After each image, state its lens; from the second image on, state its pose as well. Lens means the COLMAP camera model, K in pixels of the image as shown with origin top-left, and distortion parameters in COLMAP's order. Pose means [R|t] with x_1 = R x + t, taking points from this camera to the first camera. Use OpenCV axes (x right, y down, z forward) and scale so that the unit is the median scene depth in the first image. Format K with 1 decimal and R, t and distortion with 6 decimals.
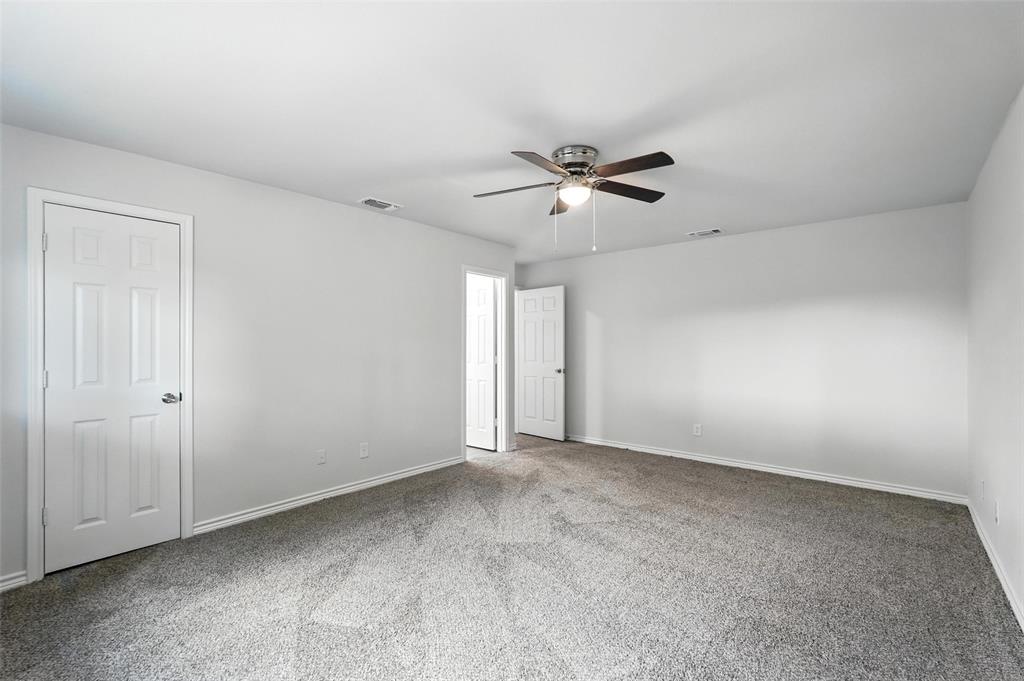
lens RADIAL K [[467.8, 0, 512.7], [0, 467.8, 343.1], [0, 0, 1]] dist [0.000525, 0.000013]
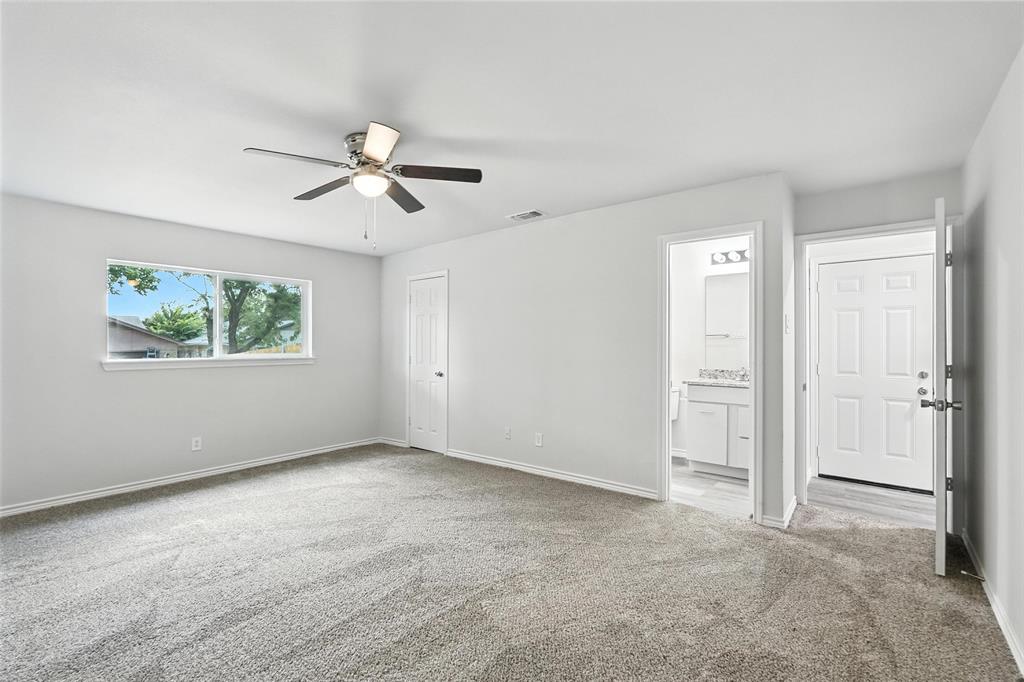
lens RADIAL K [[467.8, 0, 513.1], [0, 467.8, 342.5], [0, 0, 1]] dist [0.000525, 0.000013]
pose [[0.004670, -0.004757, -0.999978, 0.947666], [0.002993, 0.999984, -0.004743, 0.006667], [0.999985, -0.002971, 0.004684, 1.128961]]
